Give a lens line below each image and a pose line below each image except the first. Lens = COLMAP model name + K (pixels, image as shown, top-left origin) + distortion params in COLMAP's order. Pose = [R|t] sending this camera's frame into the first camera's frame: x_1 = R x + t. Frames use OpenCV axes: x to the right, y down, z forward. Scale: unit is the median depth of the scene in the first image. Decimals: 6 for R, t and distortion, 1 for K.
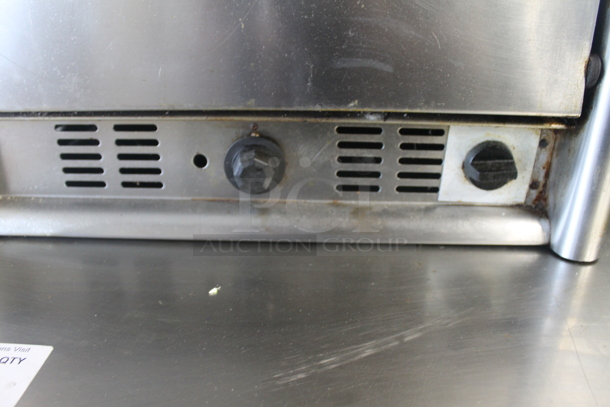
lens RADIAL K [[523.5, 0, 304.1], [0, 523.5, 205.5], [0, 0, 1]] dist [-0.071179, 0.025969]
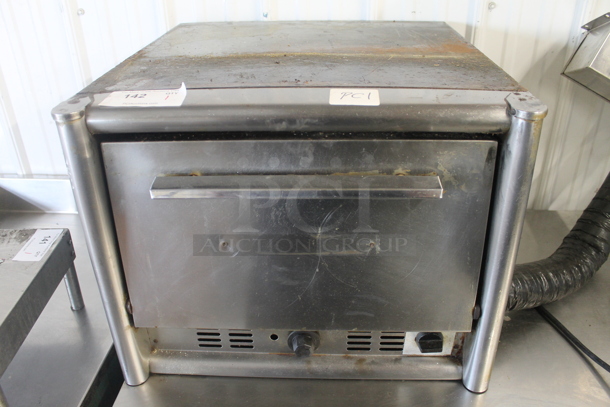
lens RADIAL K [[523.5, 0, 310.7], [0, 523.5, 218.4], [0, 0, 1]] dist [-0.071179, 0.025969]
pose [[0.999706, -0.007154, -0.023174, -0.021241], [0.009269, 0.995672, 0.092476, -0.667479], [0.022412, -0.092664, 0.995445, -0.796430]]
